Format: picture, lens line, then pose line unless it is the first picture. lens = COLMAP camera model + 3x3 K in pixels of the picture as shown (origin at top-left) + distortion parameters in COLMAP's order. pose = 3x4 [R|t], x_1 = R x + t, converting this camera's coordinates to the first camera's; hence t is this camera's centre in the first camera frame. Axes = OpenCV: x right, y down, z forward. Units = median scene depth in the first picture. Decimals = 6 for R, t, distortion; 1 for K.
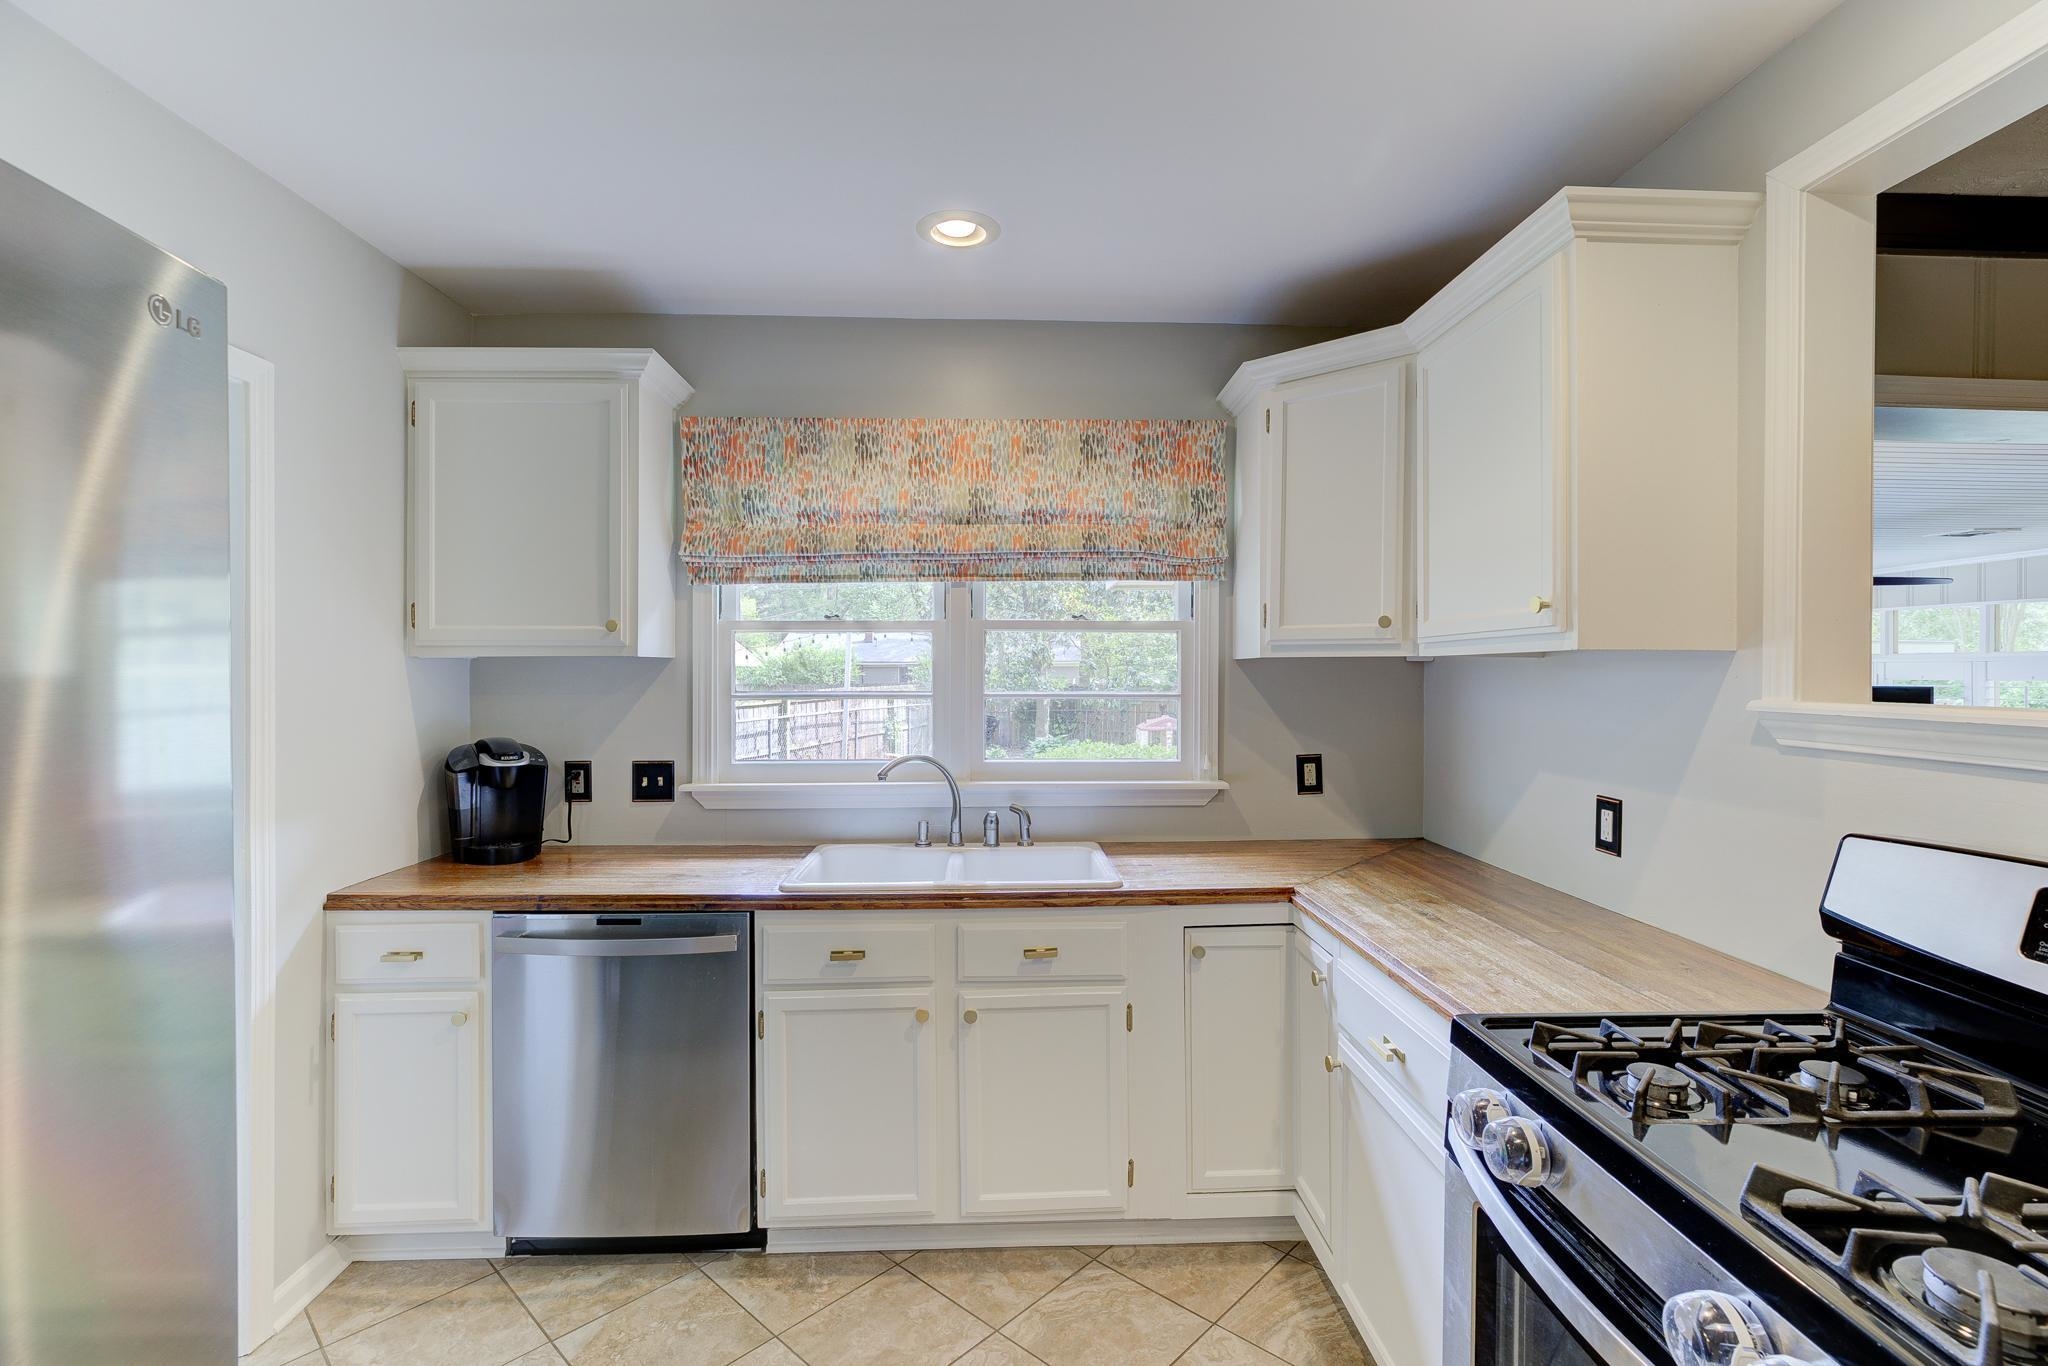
lens RADIAL K [[940.2, 0, 1026.9], [0, 940.2, 666.5], [0, 0, 1]] dist [-0.020477, 0.010918]
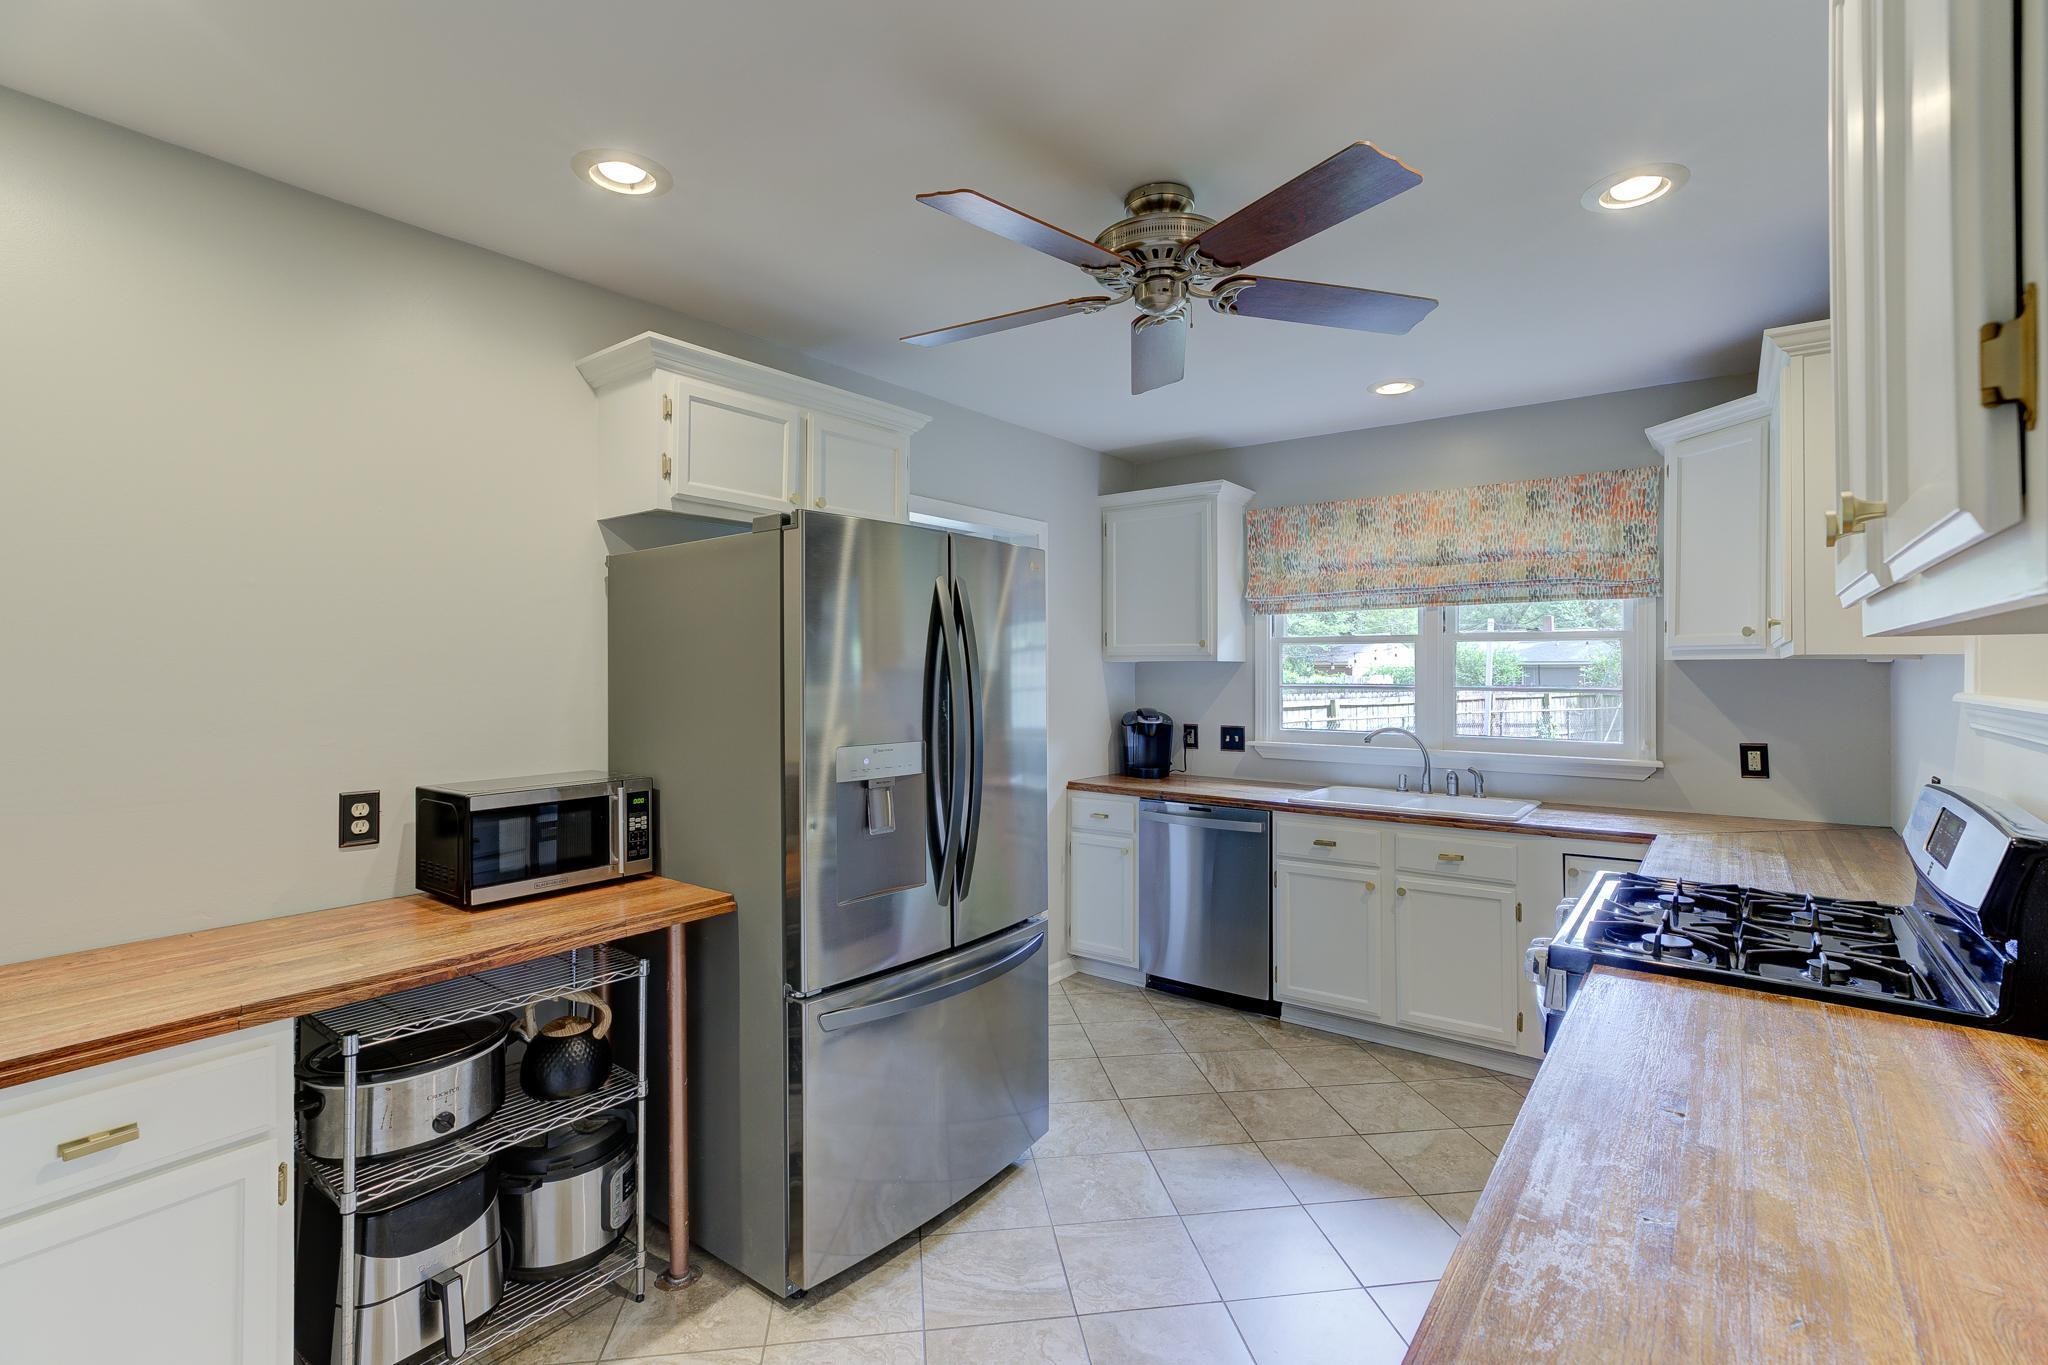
lens RADIAL K [[933.8, 0, 1013.2], [0, 933.8, 664.2], [0, 0, 1]] dist [-0.020084, 0.000331]
pose [[0.763489, -0.001951, -0.645818, 0.353742], [-0.000223, 0.999995, -0.003285, 0.000351], [0.645821, 0.002652, 0.763484, -0.473582]]
